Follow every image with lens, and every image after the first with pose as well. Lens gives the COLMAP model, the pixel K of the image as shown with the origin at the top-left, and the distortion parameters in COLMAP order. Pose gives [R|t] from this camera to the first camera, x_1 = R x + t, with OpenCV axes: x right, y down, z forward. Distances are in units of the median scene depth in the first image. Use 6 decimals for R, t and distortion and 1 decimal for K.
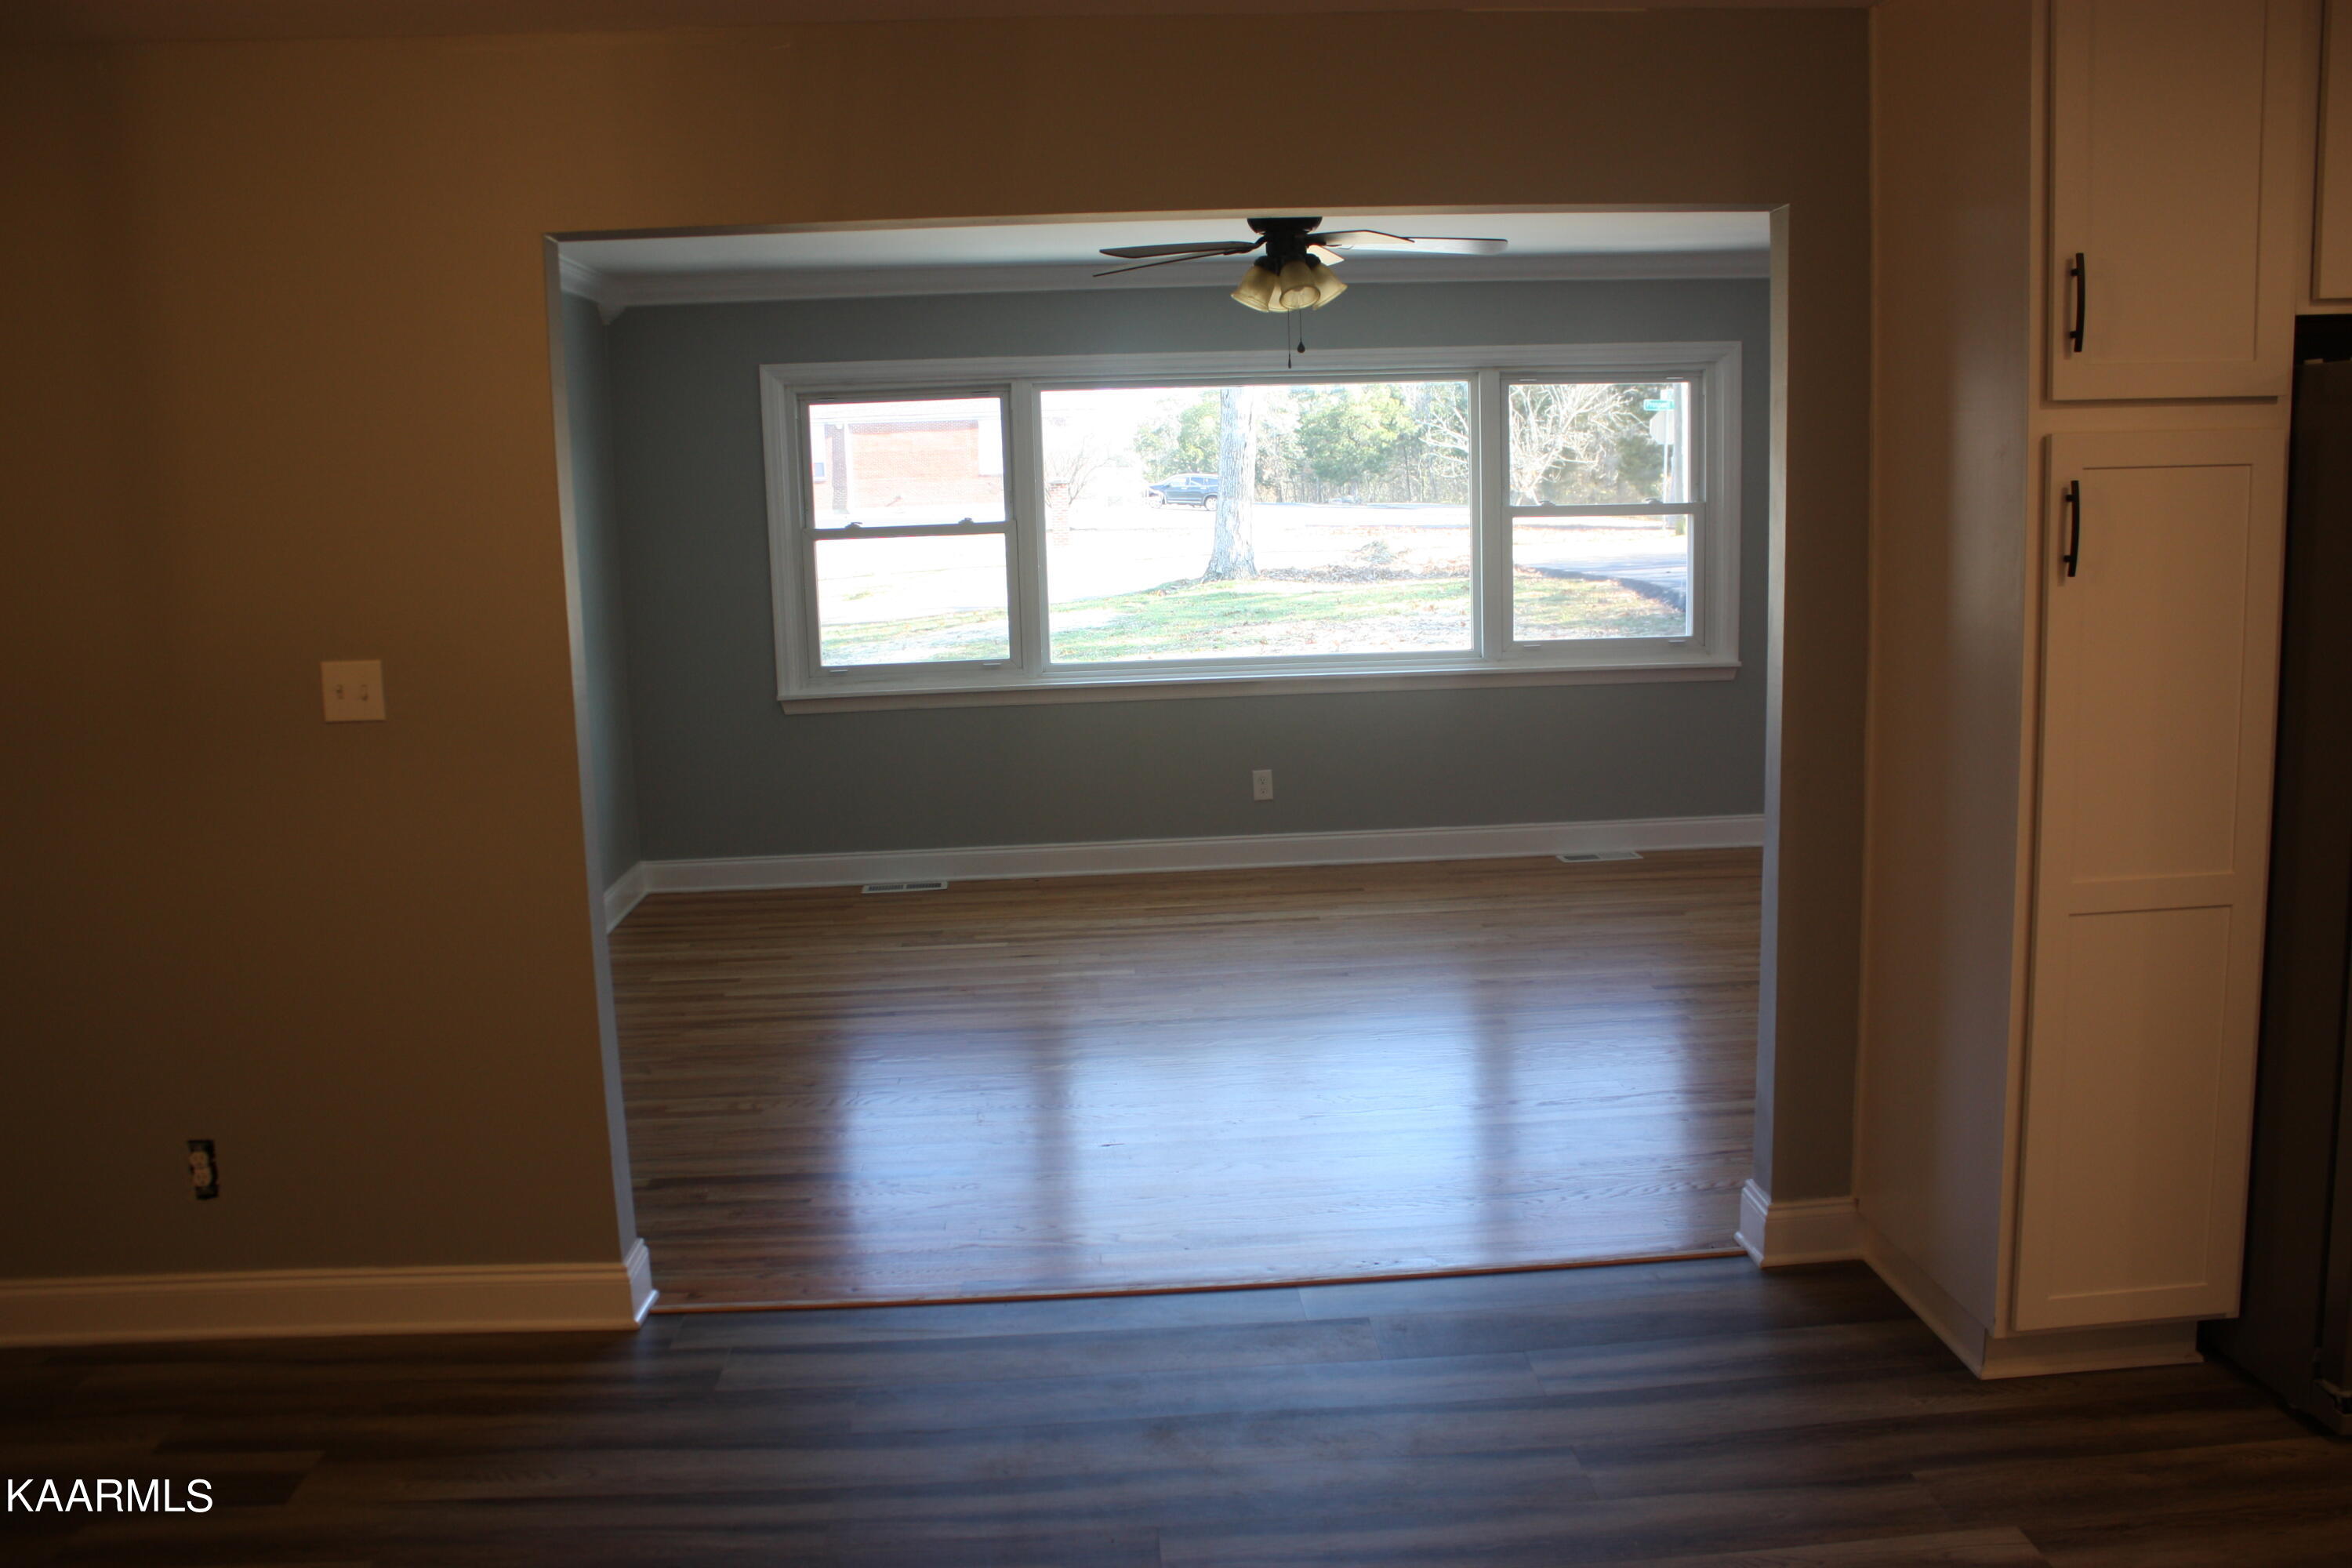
lens RADIAL K [[1947.3, 0, 1188.8], [0, 1947.3, 787.5], [0, 0, 1]] dist [-0.159237, 0.128061]
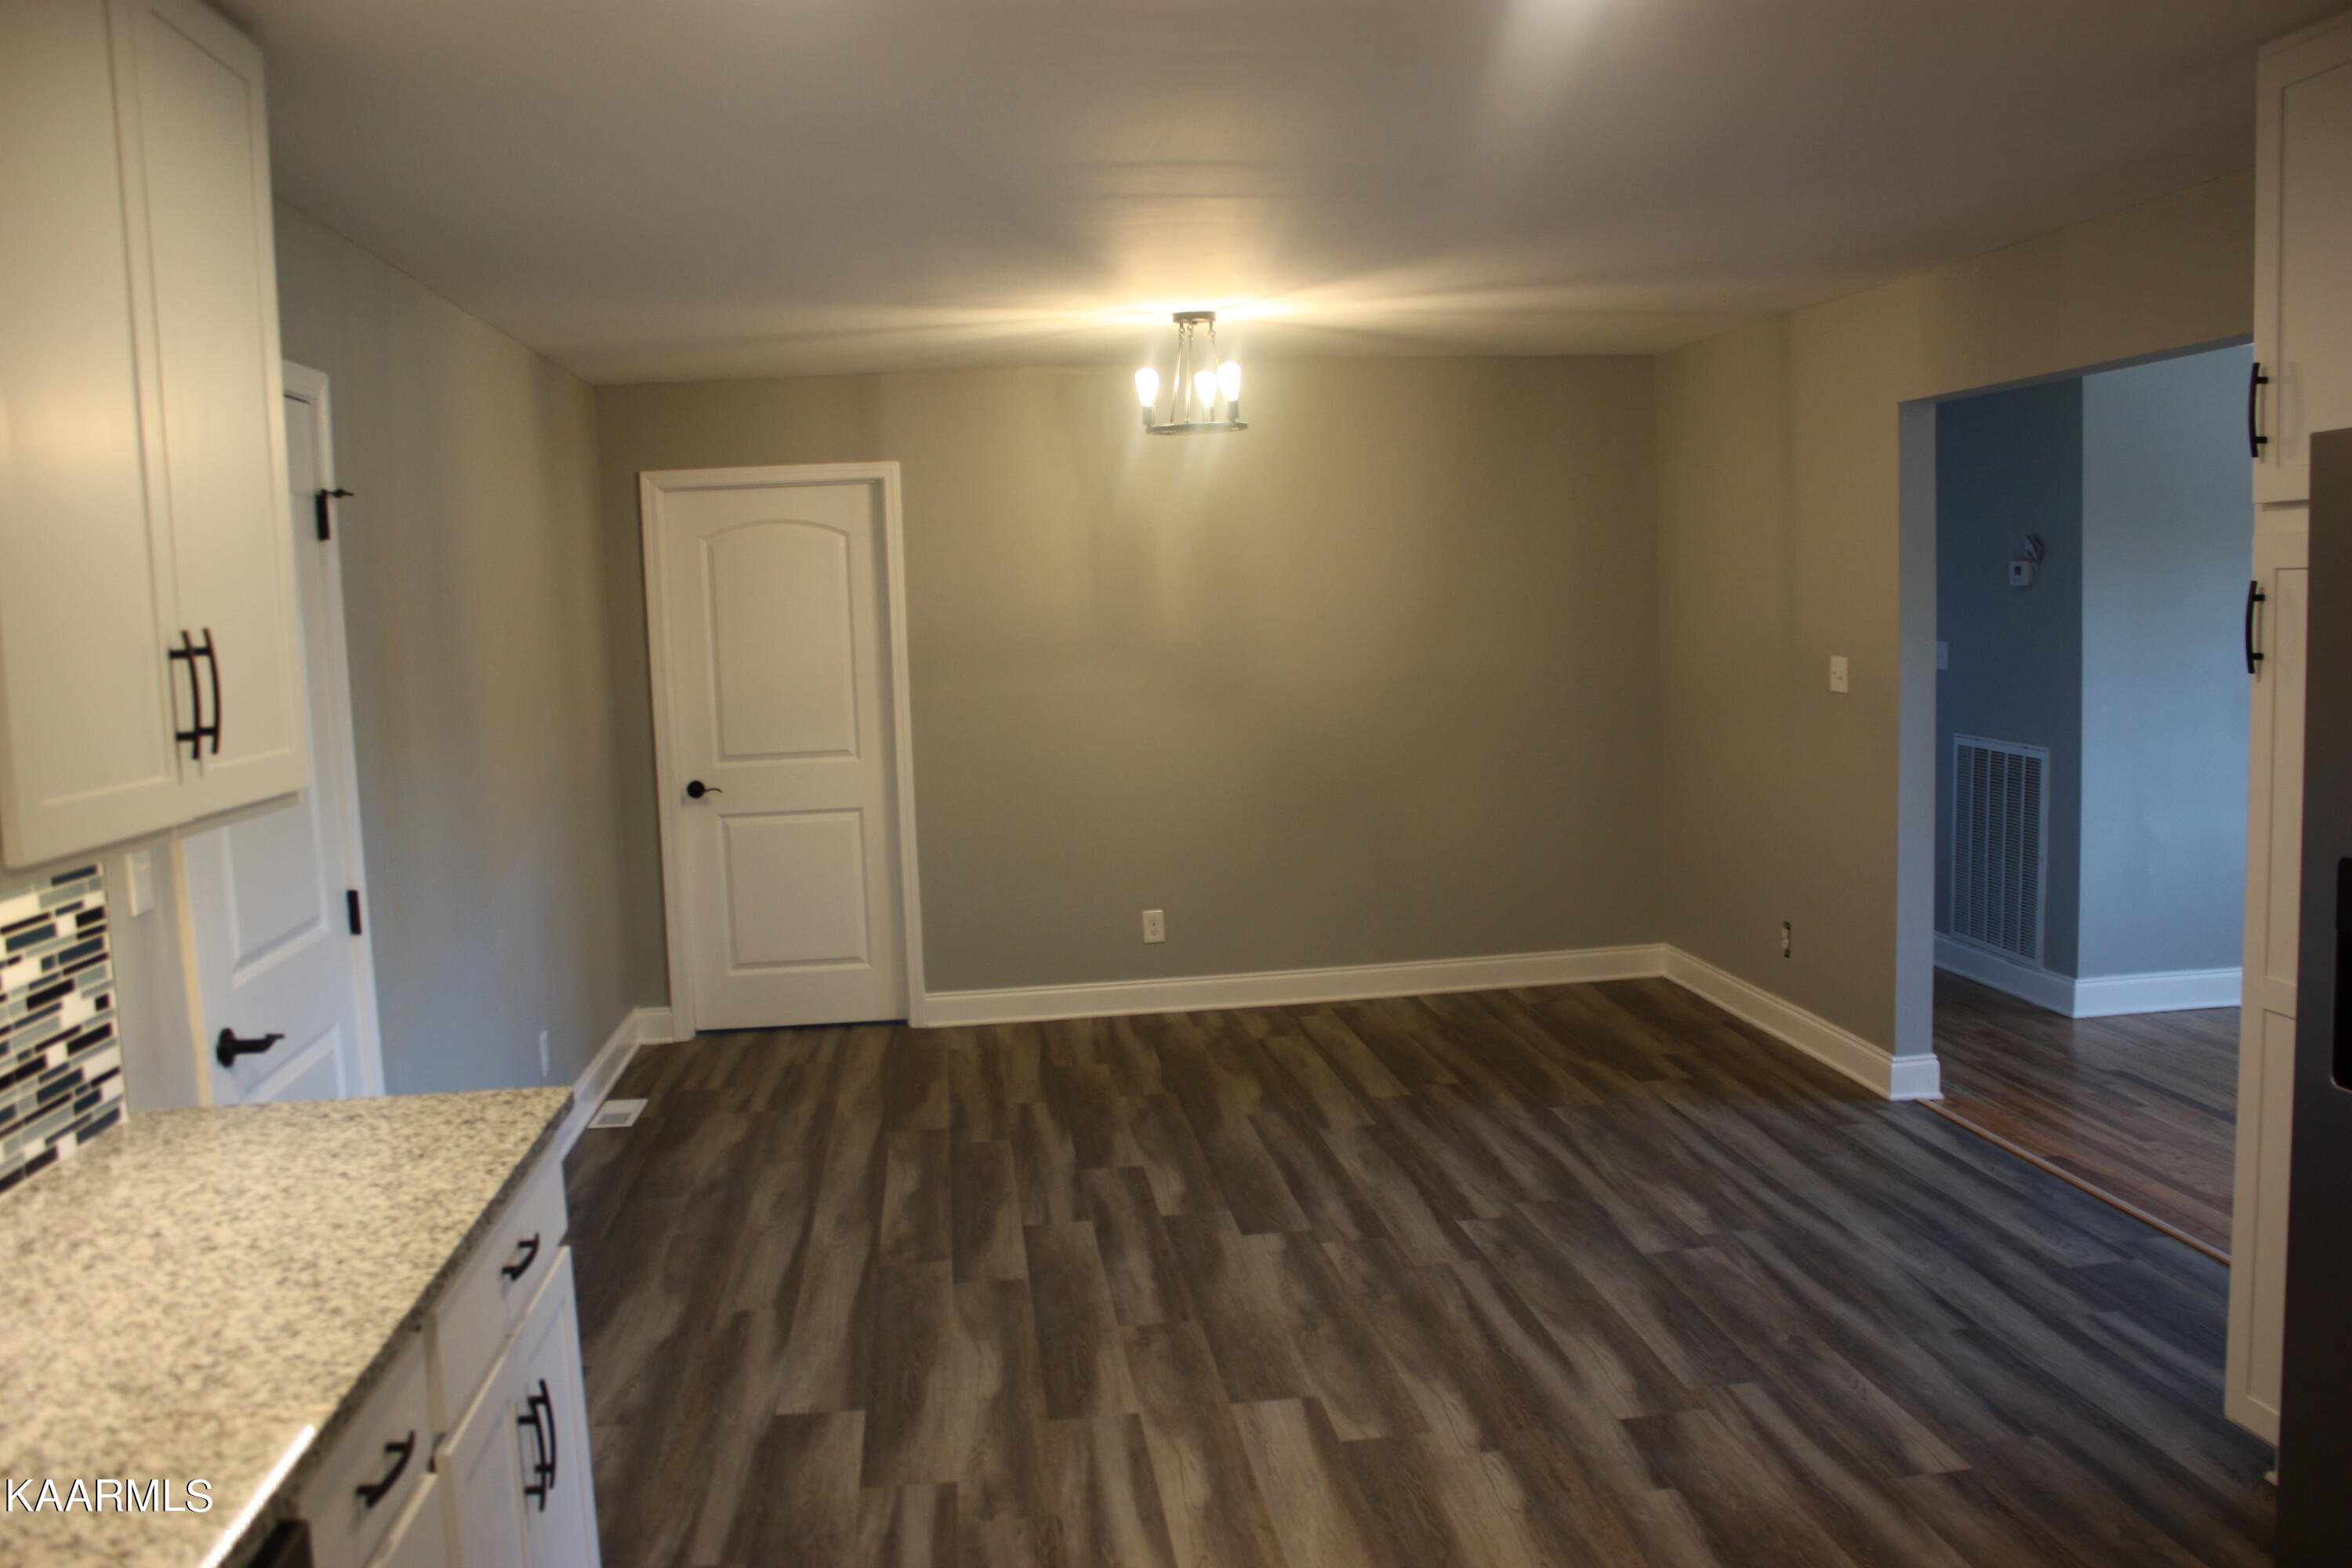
lens RADIAL K [[1947.3, 0, 1175.6], [0, 1947.3, 792.5], [0, 0, 1]] dist [-0.159237, 0.128061]
pose [[0.057499, 0.133657, -0.989358, 1.269643], [-0.128029, 0.983802, 0.125466, -0.087015], [0.990102, 0.119453, 0.073679, 0.307791]]
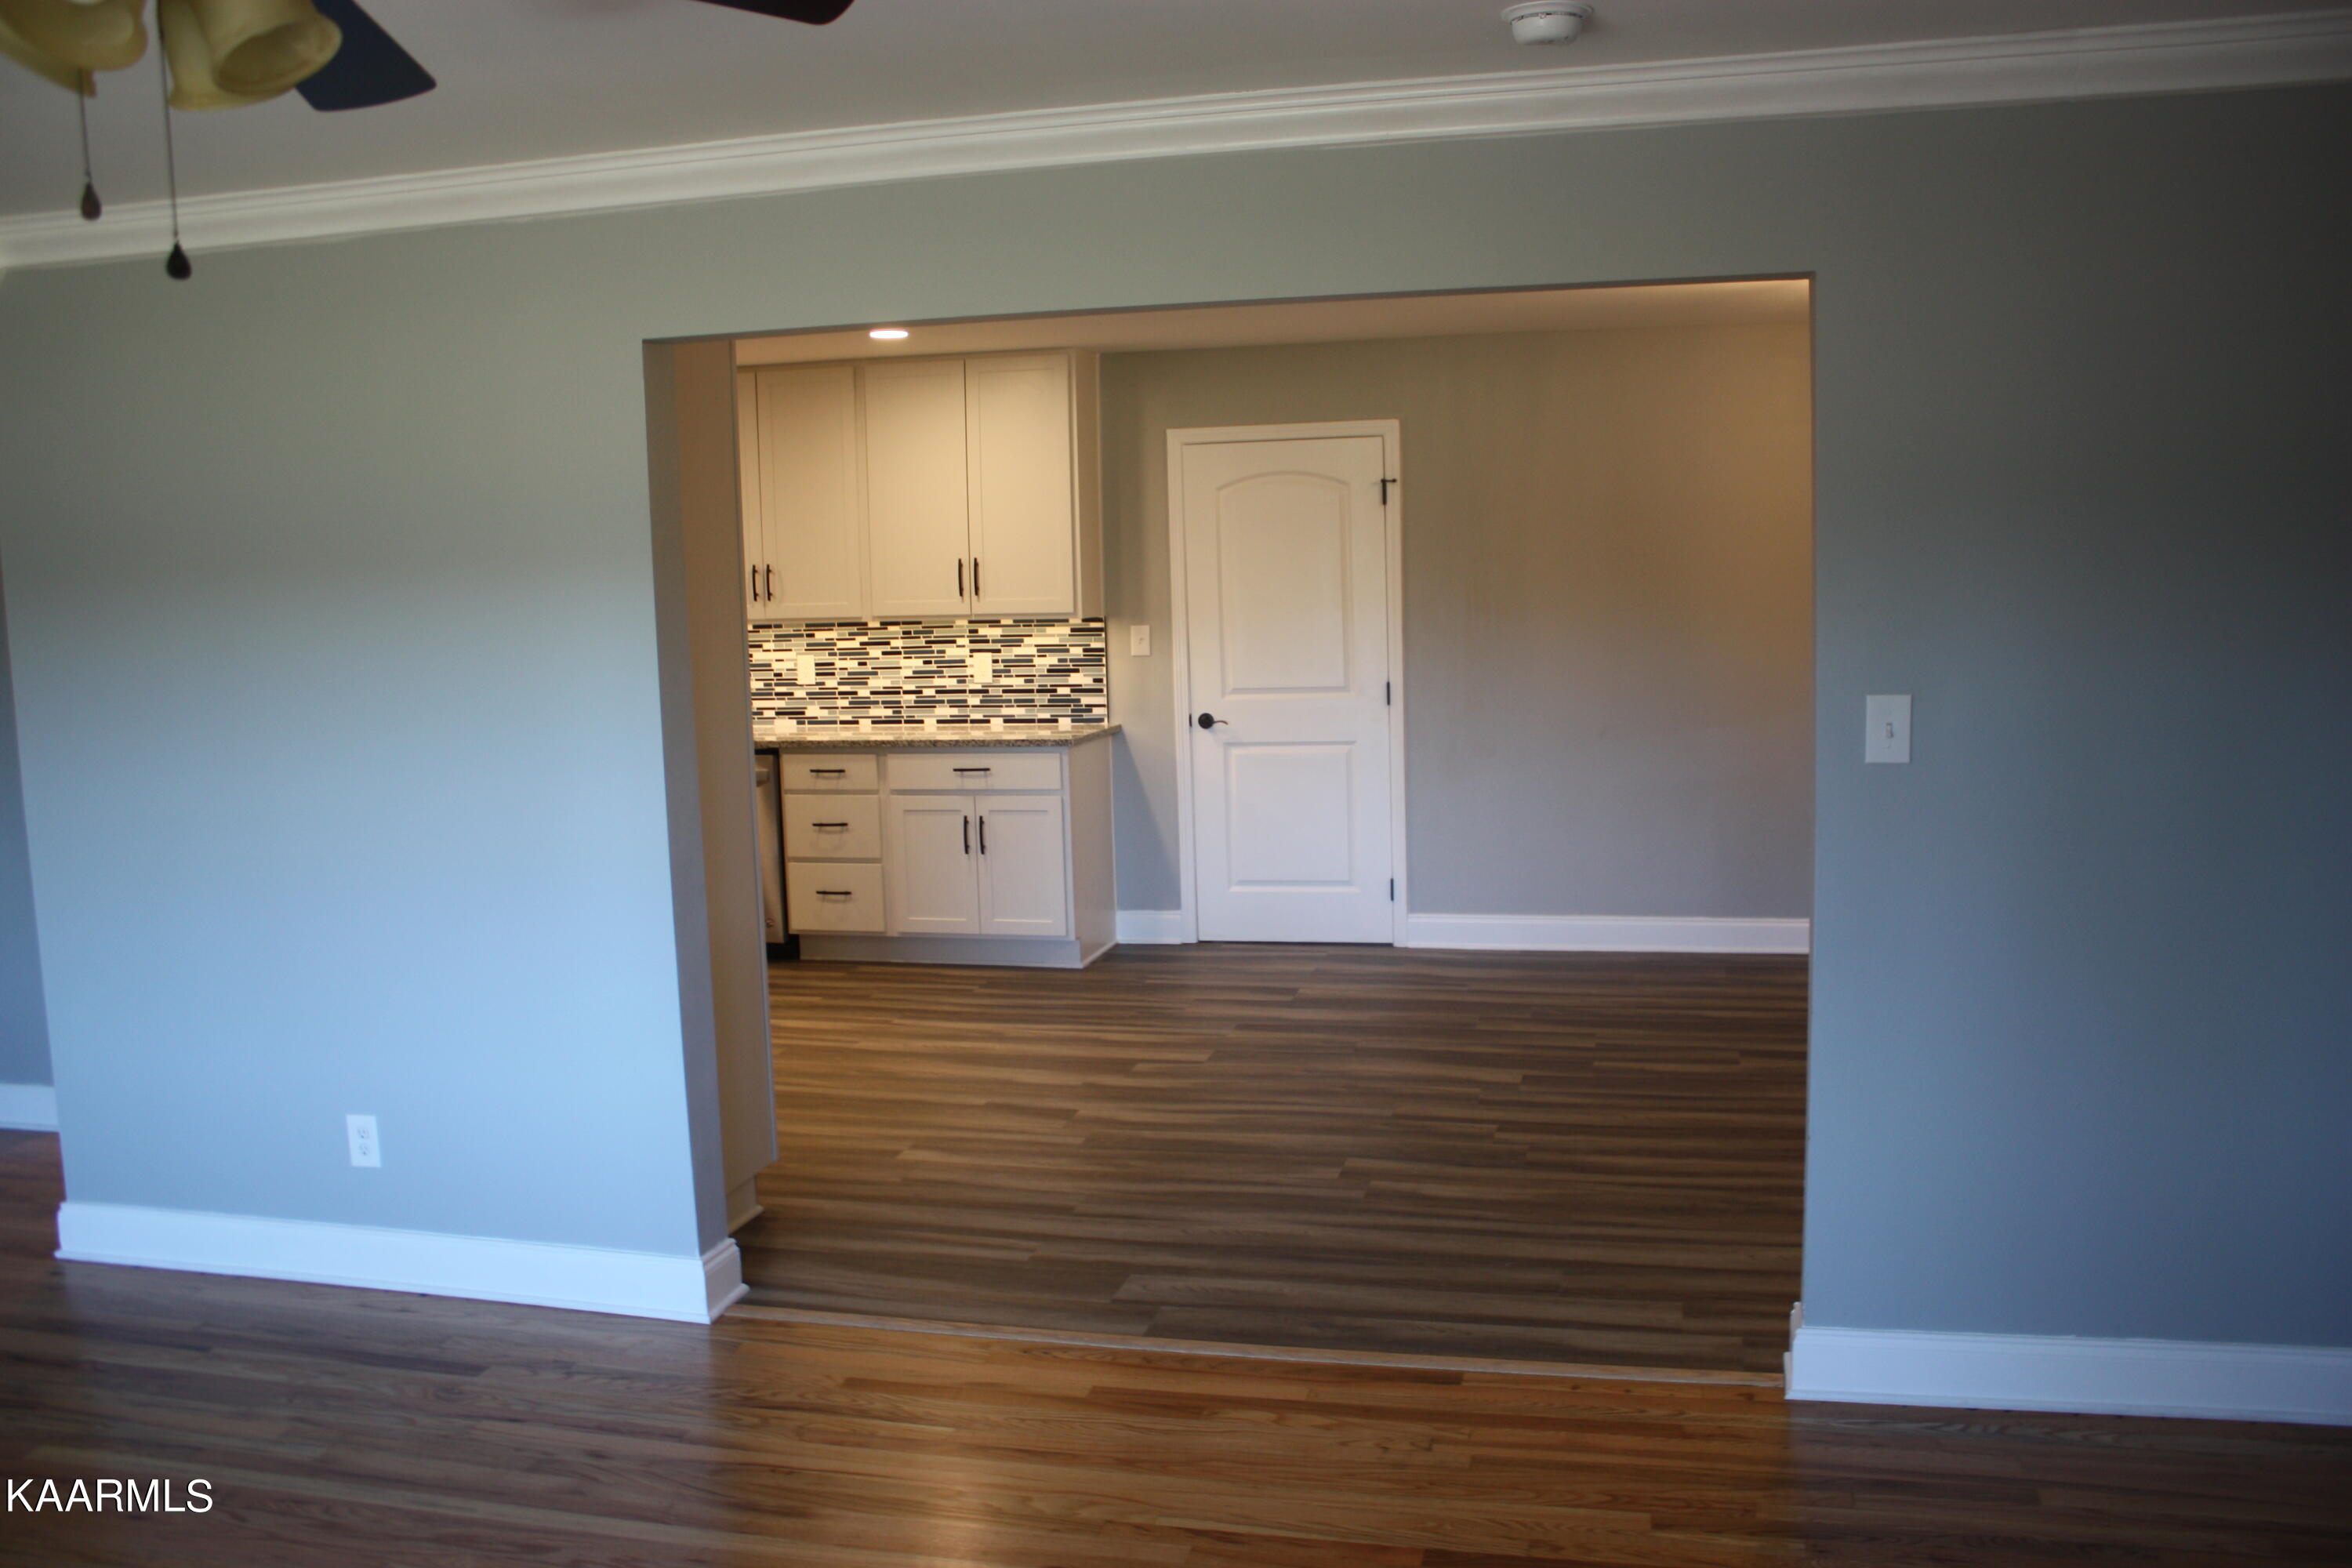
lens RADIAL K [[1947.3, 0, 1183.6], [0, 1947.3, 779.6], [0, 0, 1]] dist [-0.159237, 0.128061]
pose [[-0.951292, 0.023568, 0.307388, -0.324391], [0.106974, 0.960359, 0.257426, -0.324751], [-0.289136, 0.277770, -0.916103, 2.082941]]
